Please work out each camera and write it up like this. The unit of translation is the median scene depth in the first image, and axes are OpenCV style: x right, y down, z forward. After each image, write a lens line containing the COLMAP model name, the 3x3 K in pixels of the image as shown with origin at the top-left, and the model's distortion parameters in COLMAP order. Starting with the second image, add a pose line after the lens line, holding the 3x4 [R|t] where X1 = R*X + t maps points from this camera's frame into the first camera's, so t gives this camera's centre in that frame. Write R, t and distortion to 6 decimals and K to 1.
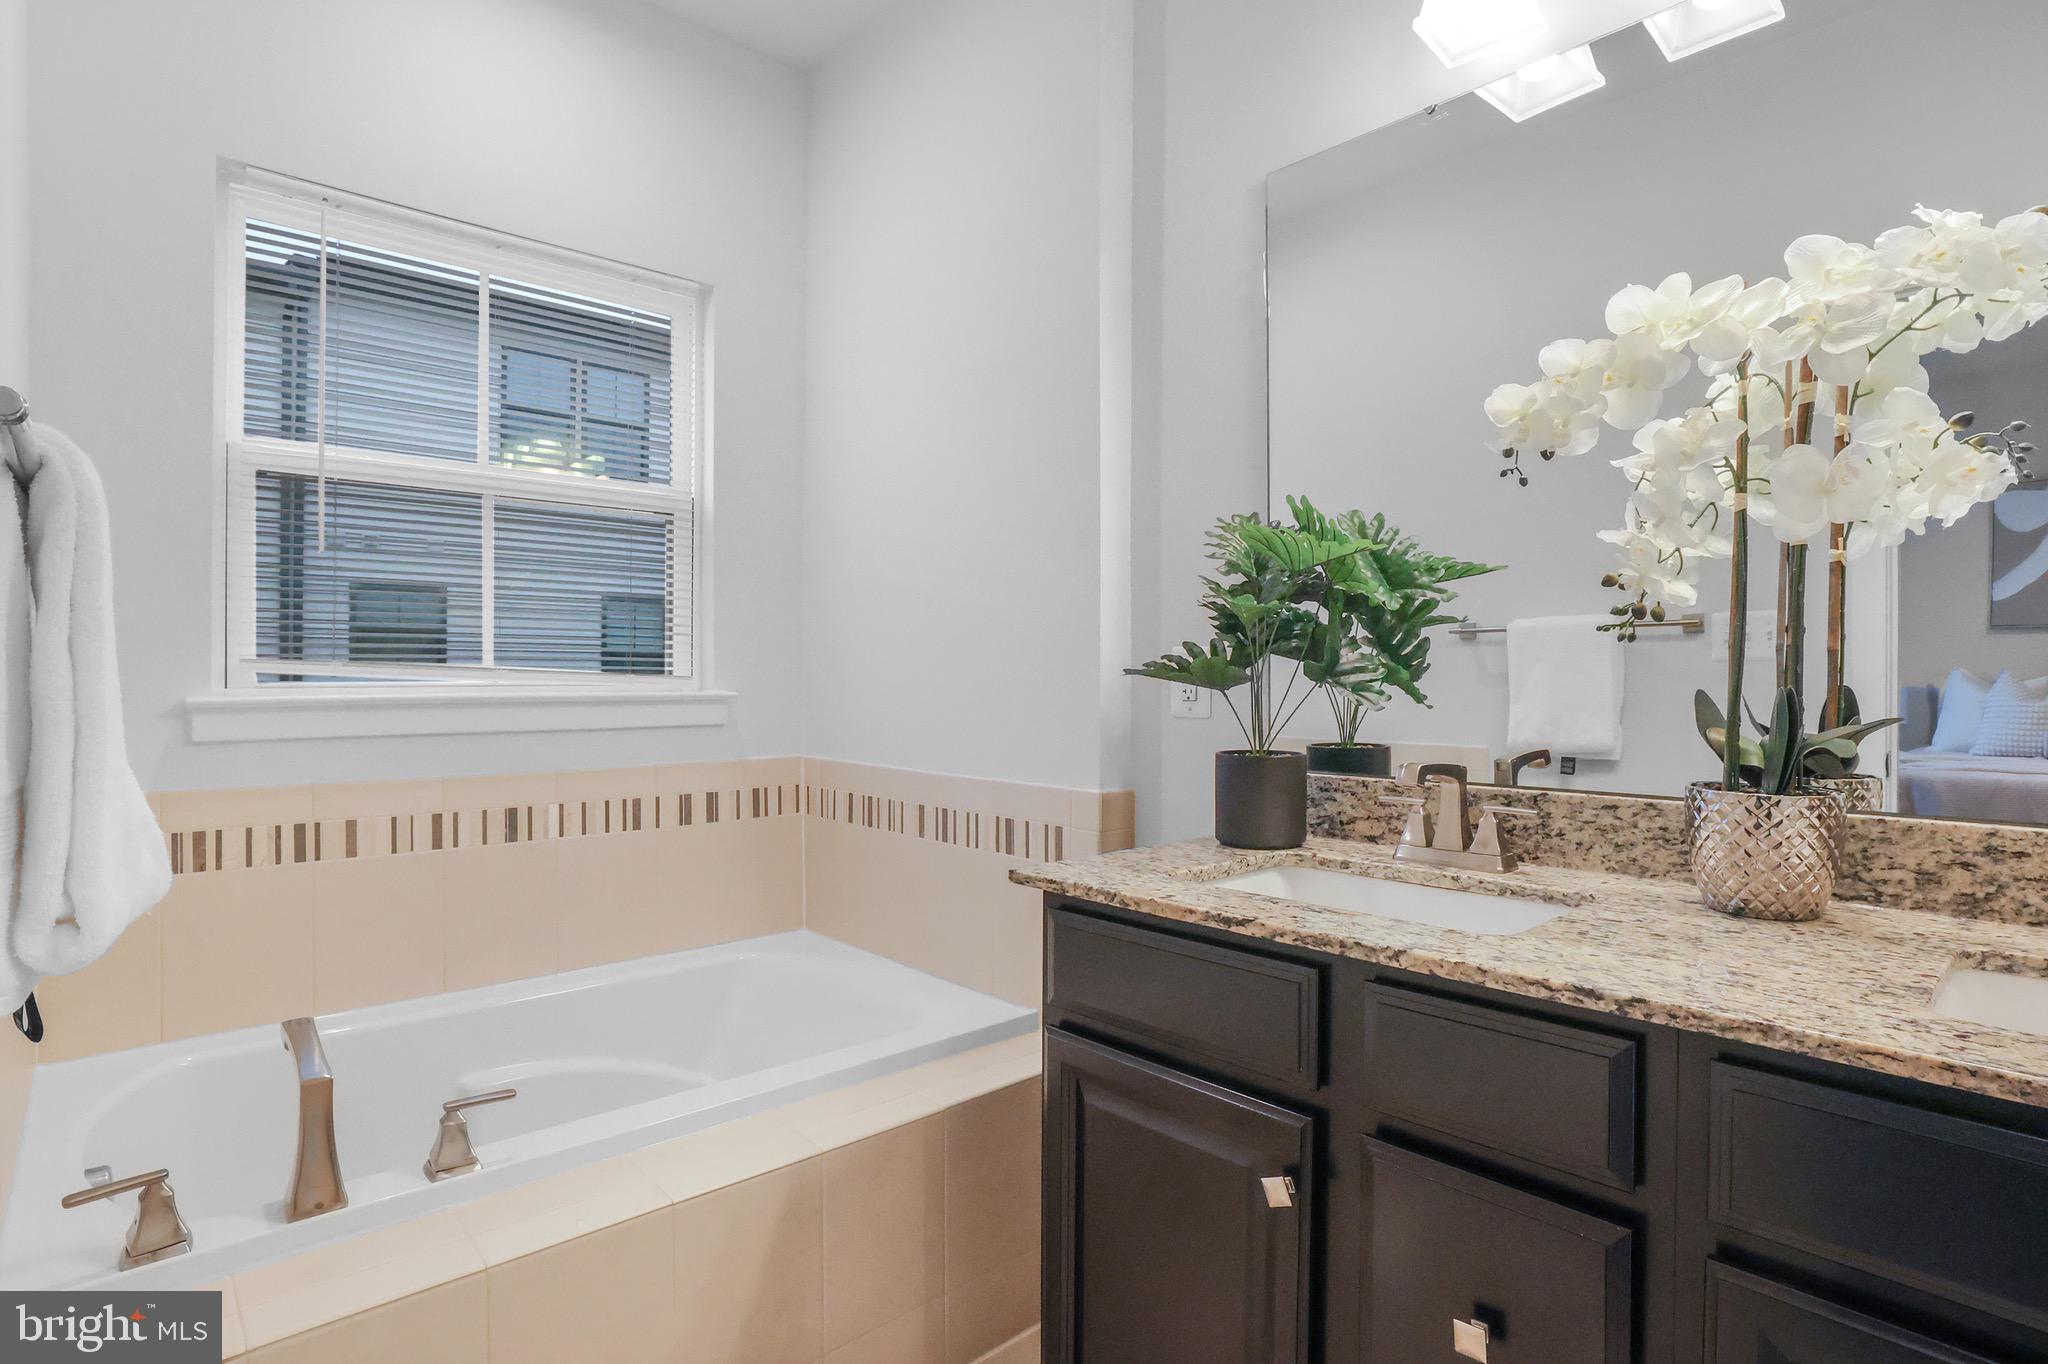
lens RADIAL K [[1044.6, 0, 1092.3], [0, 1044.6, 687.6], [0, 0, 1]] dist [-0.048417, 0.029450]
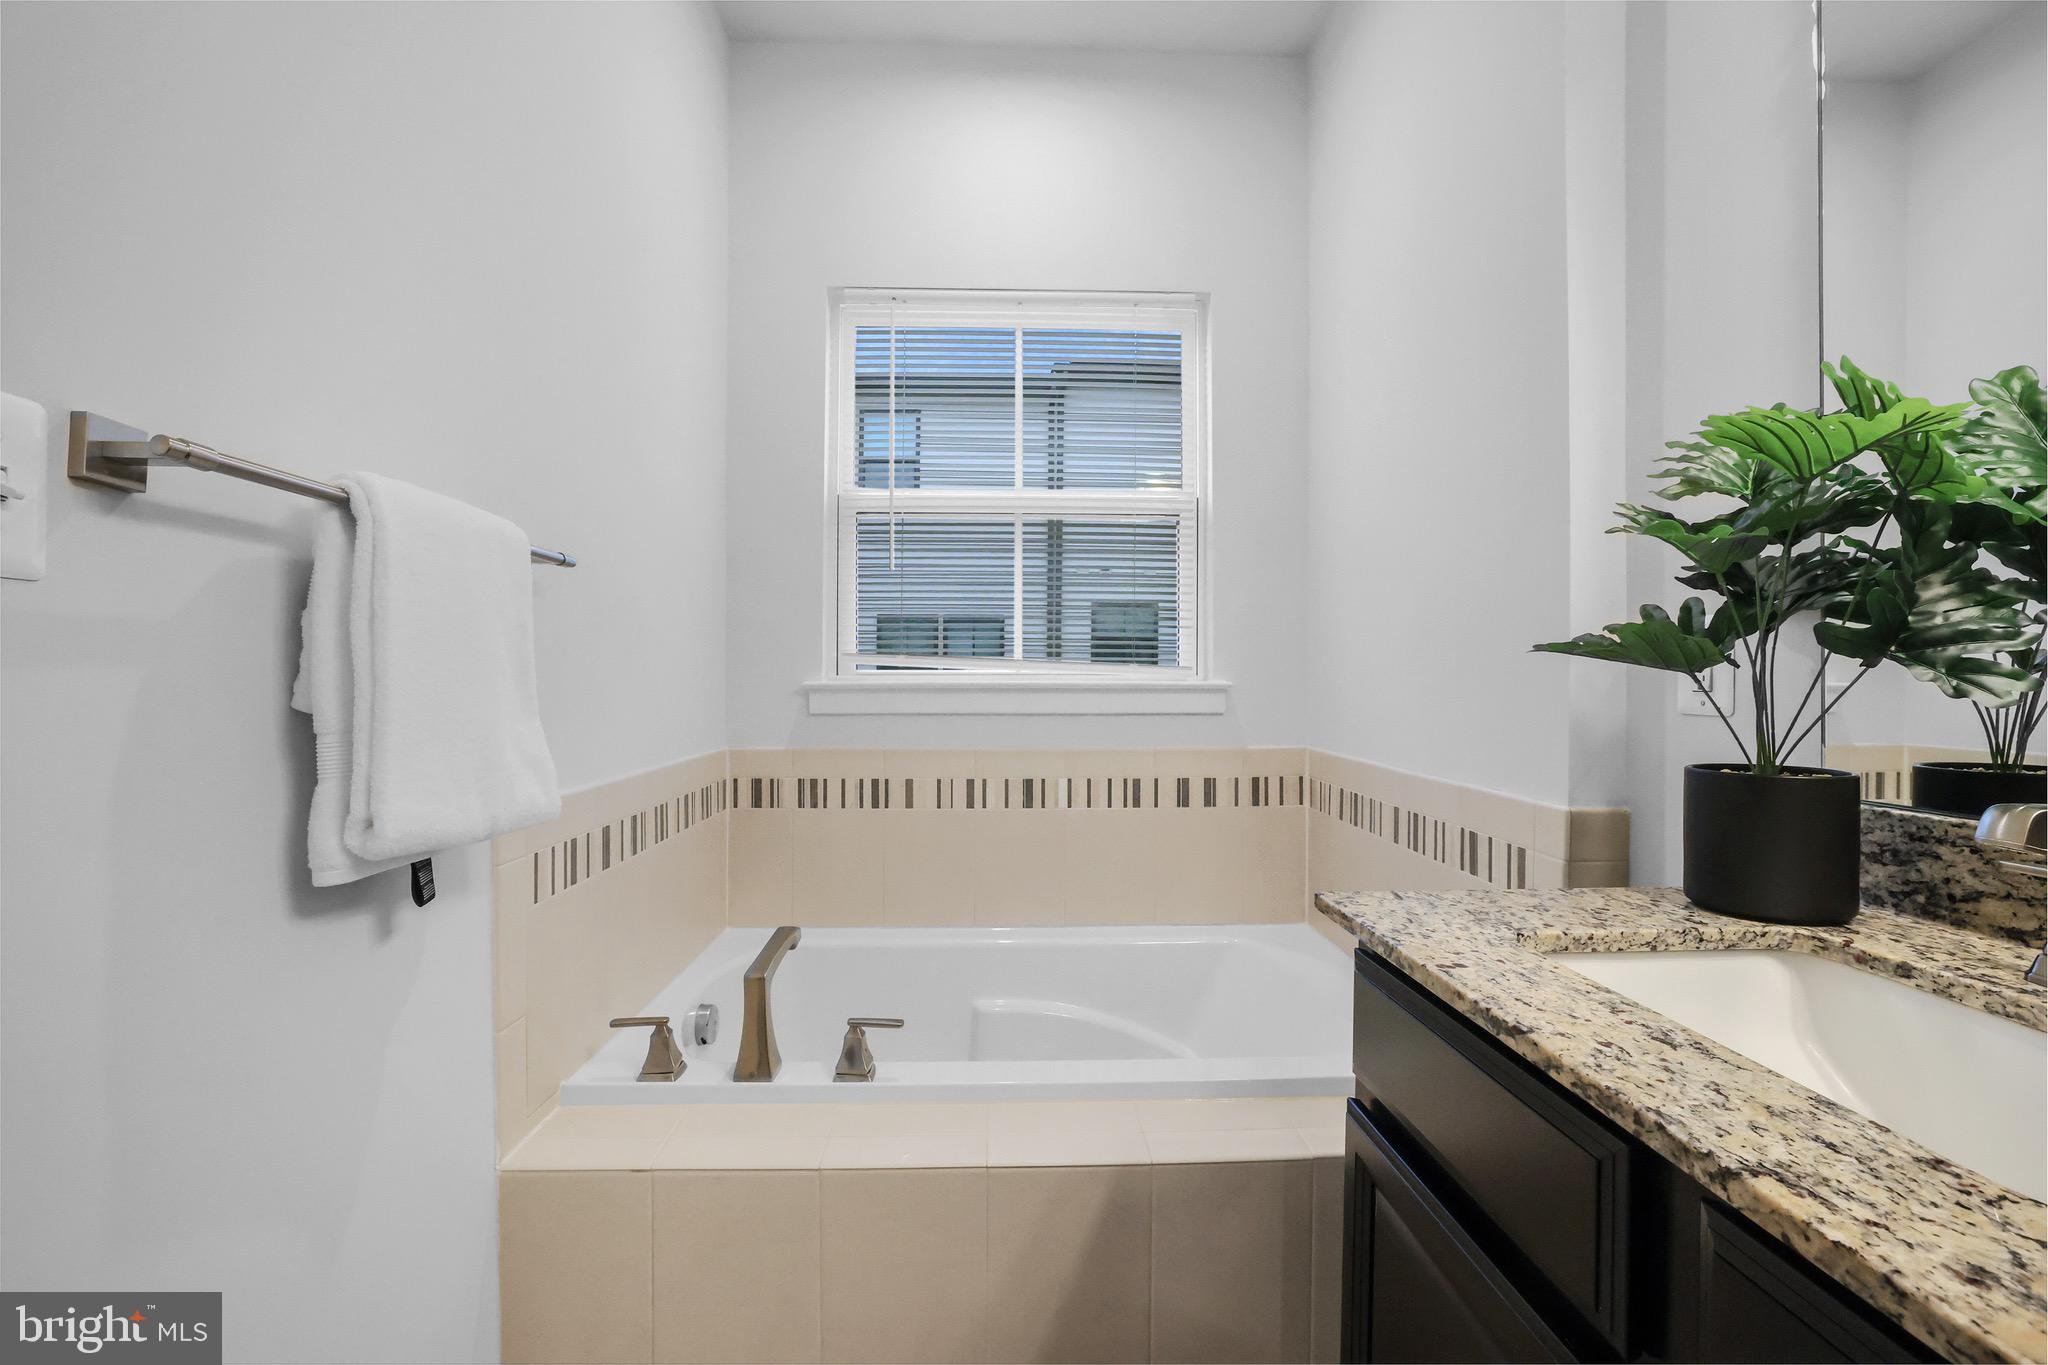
lens RADIAL K [[948.7, 0, 1024.0], [0, 948.7, 682.5], [0, 0, 1]] dist [-0.043429, 0.020373]
pose [[0.742675, 0.003794, -0.669642, 0.190475], [-0.007160, 0.999972, -0.002275, 0.012151], [0.669614, 0.006485, 0.742681, 0.243030]]
